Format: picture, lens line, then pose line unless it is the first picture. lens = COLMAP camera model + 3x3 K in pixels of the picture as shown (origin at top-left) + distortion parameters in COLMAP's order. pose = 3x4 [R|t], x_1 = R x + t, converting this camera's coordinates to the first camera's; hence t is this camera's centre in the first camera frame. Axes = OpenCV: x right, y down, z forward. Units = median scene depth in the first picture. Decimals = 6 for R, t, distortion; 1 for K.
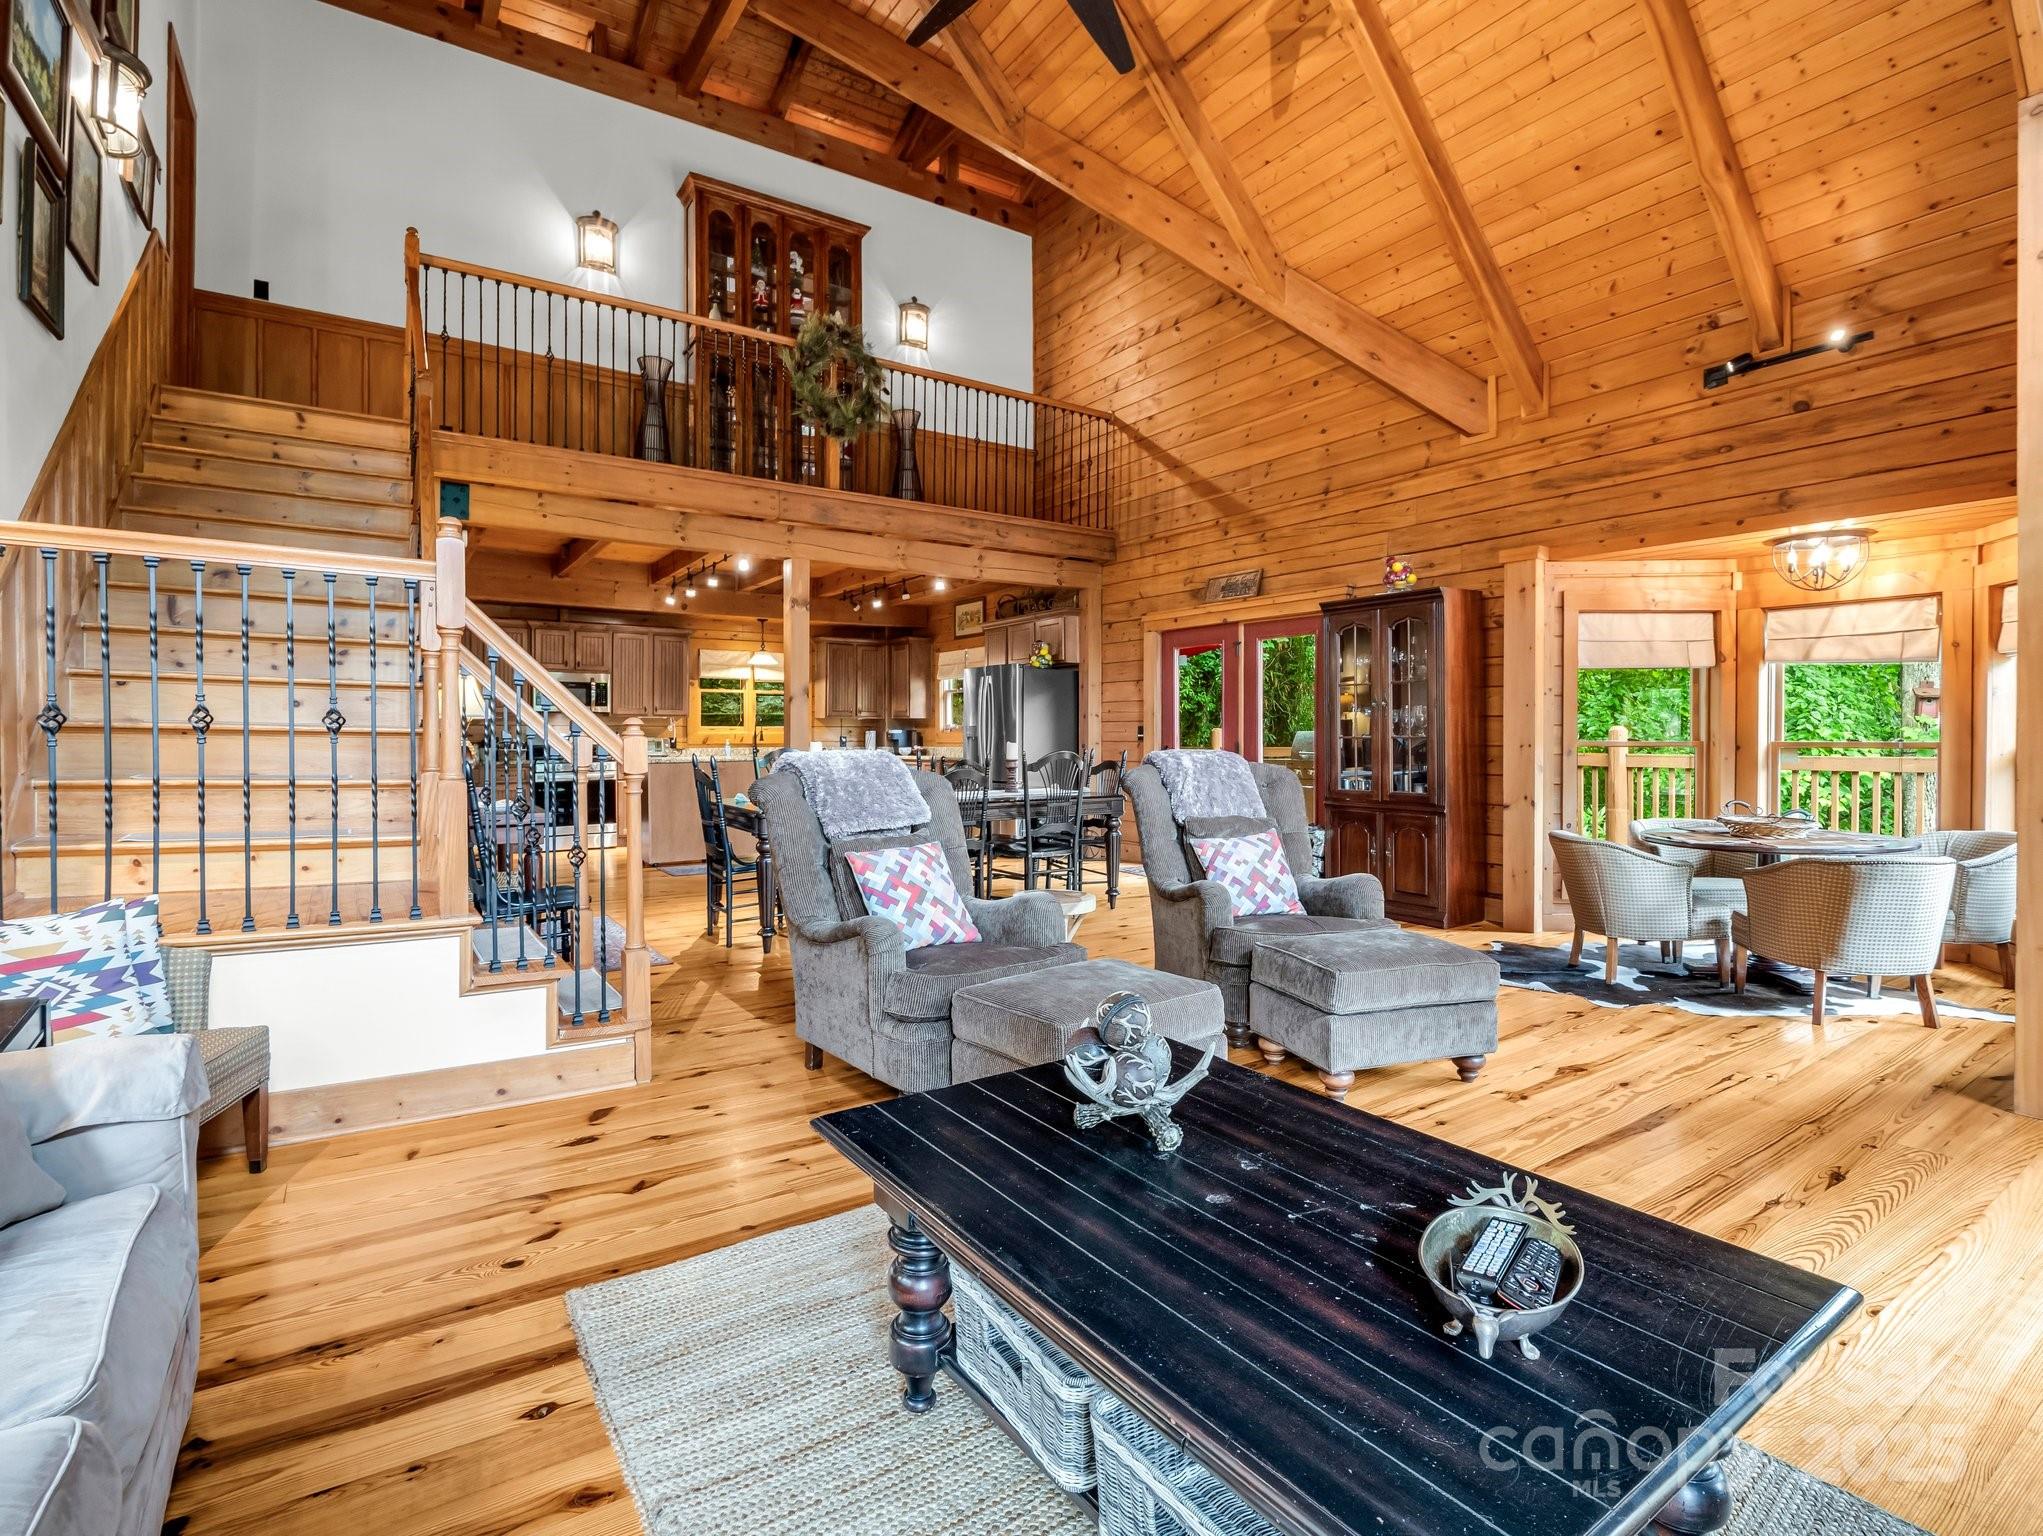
lens RADIAL K [[998.8, 0, 1026.2], [0, 998.8, 752.7], [0, 0, 1]] dist [-0.017725, 0.001551]
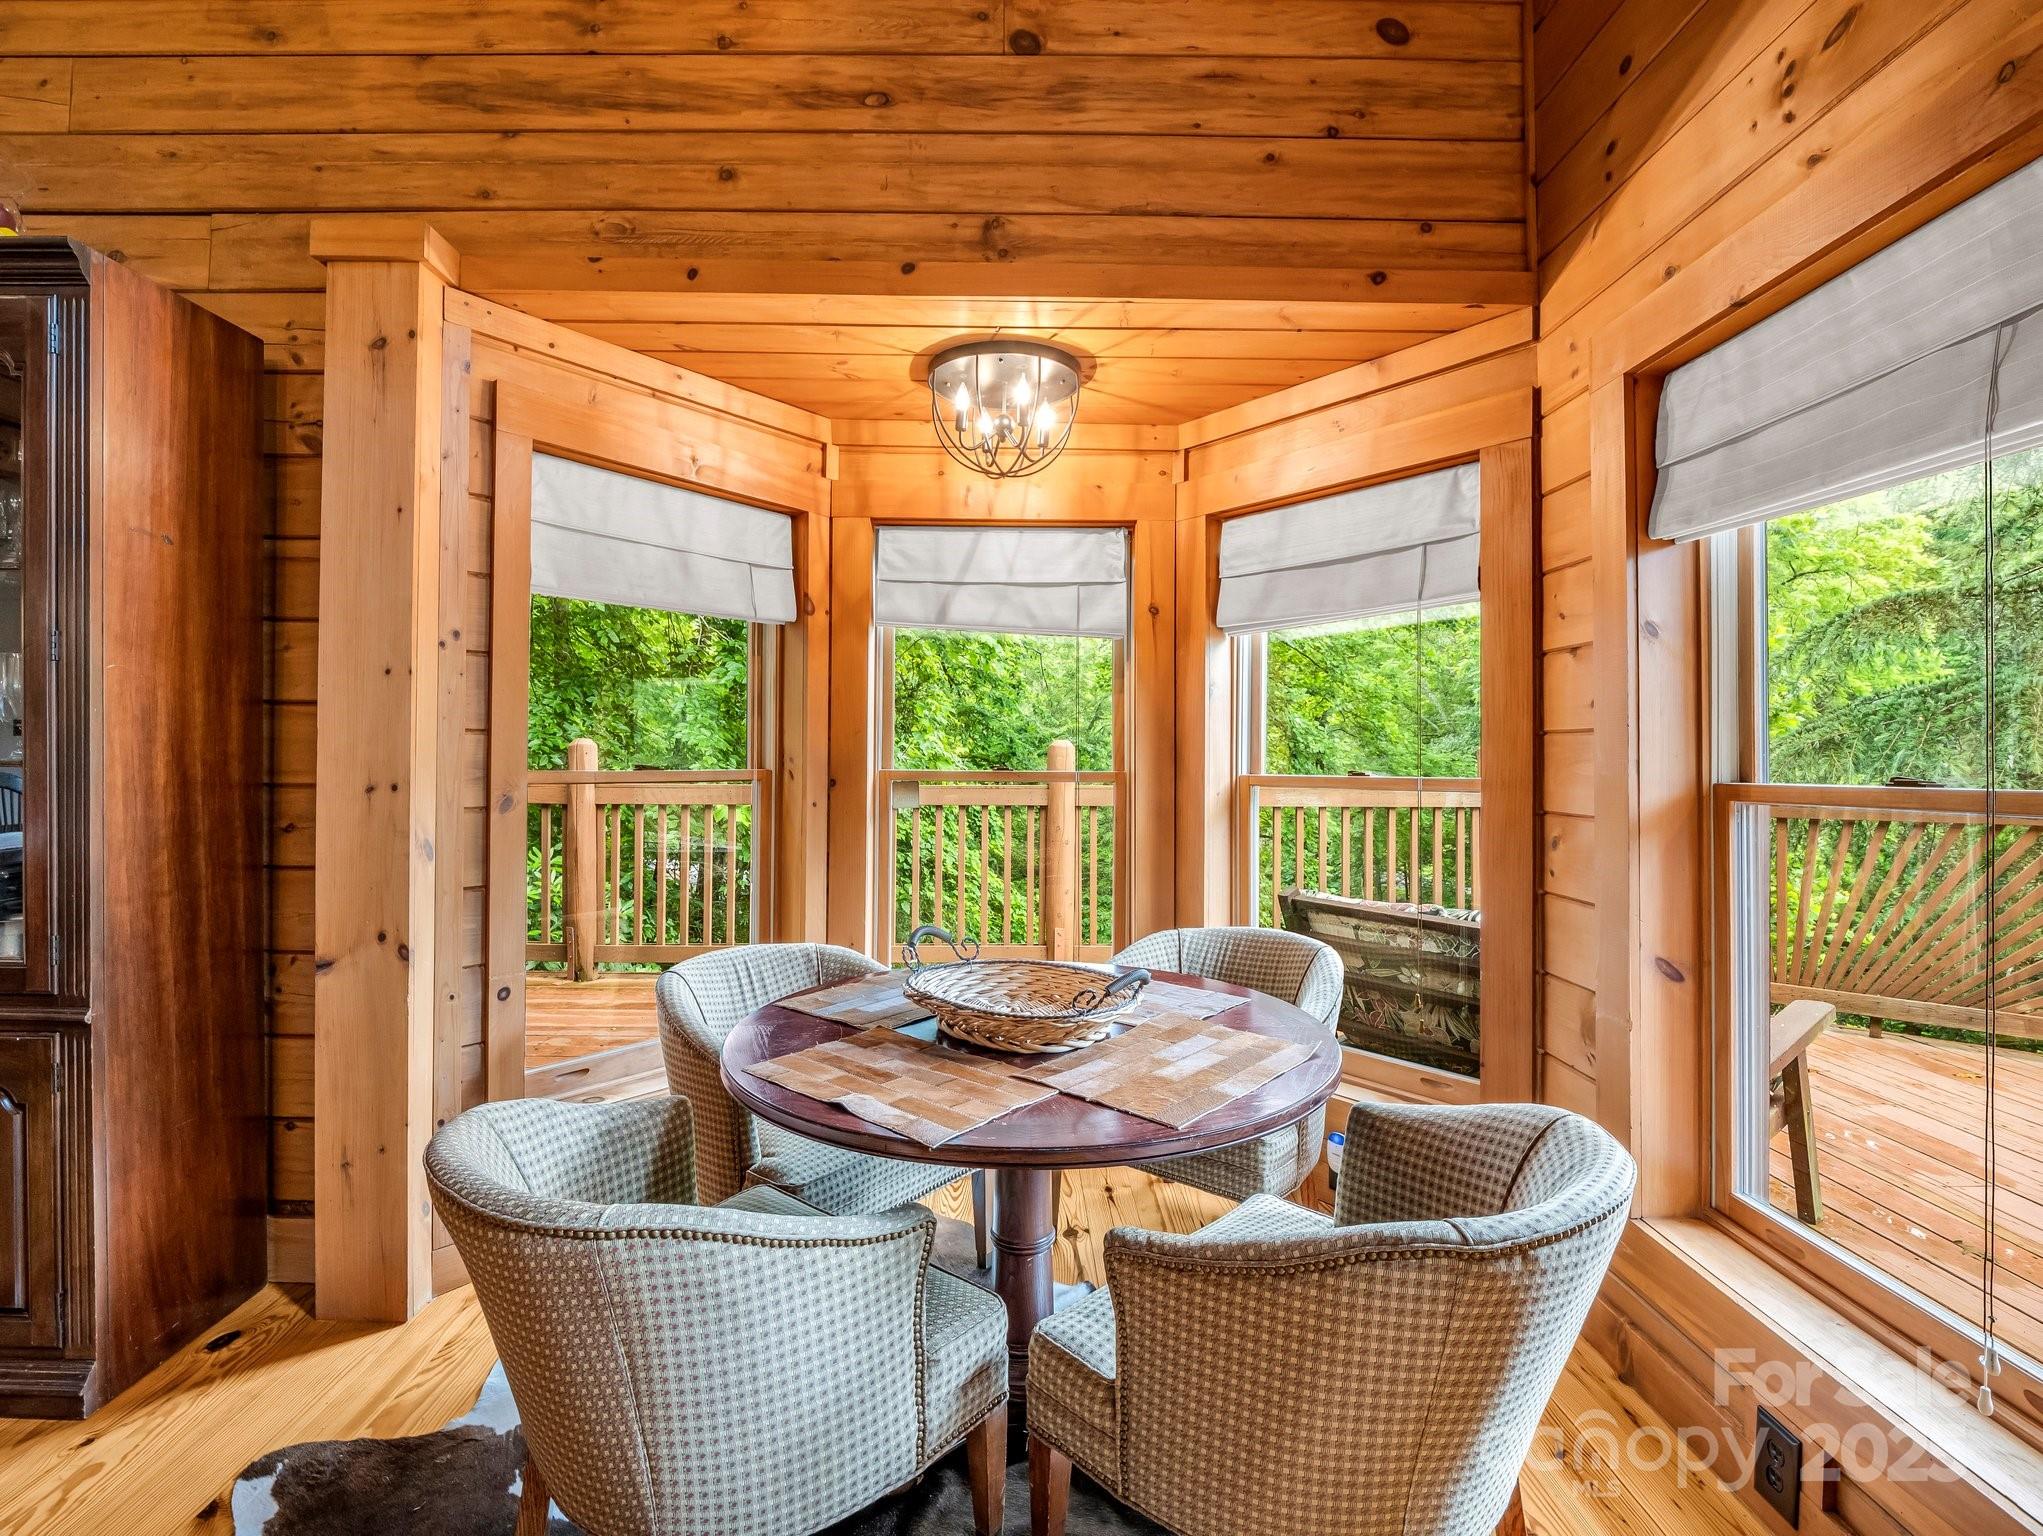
lens RADIAL K [[998.8, 0, 1024.4], [0, 998.8, 741.5], [0, 0, 1]] dist [-0.017725, 0.001551]
pose [[0.556391, 0.016414, 0.830758, 0.324747], [0.003738, 0.999745, -0.022256, -0.014195], [-0.830912, 0.015489, 0.556188, 0.593396]]
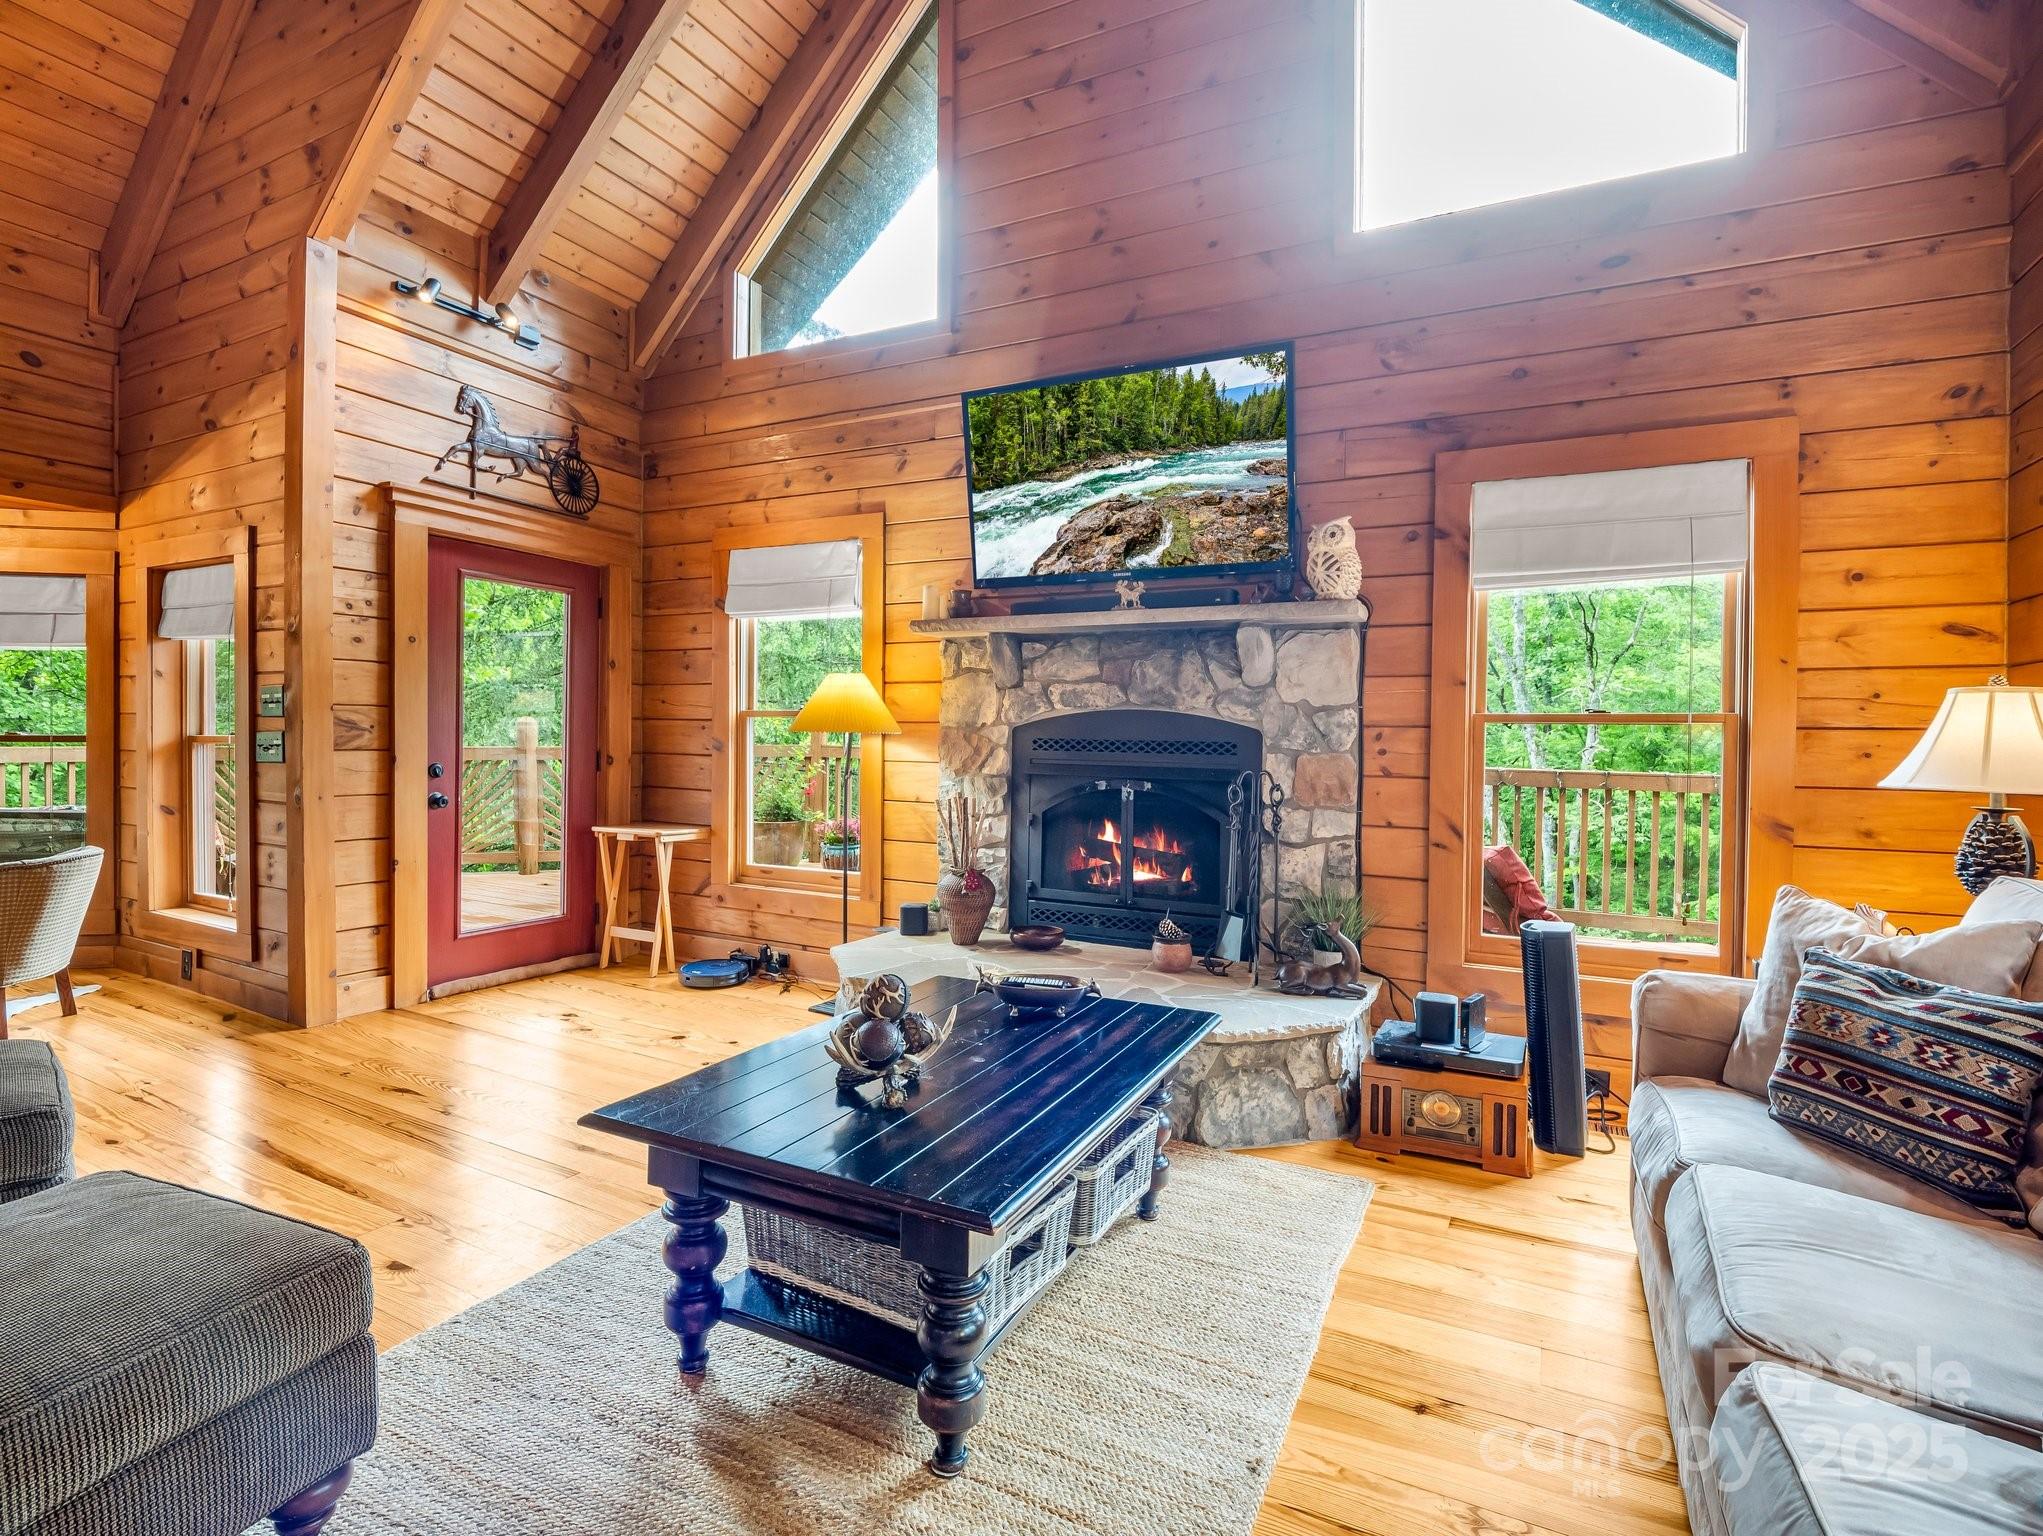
lens RADIAL K [[998.8, 0, 1022.0], [0, 998.8, 750.3], [0, 0, 1]] dist [-0.017725, 0.001551]
pose [[-0.471734, -0.019281, 0.881530, -0.282789], [-0.002802, 0.999789, 0.020368, -0.013333], [-0.881736, 0.007138, -0.471688, 0.379372]]
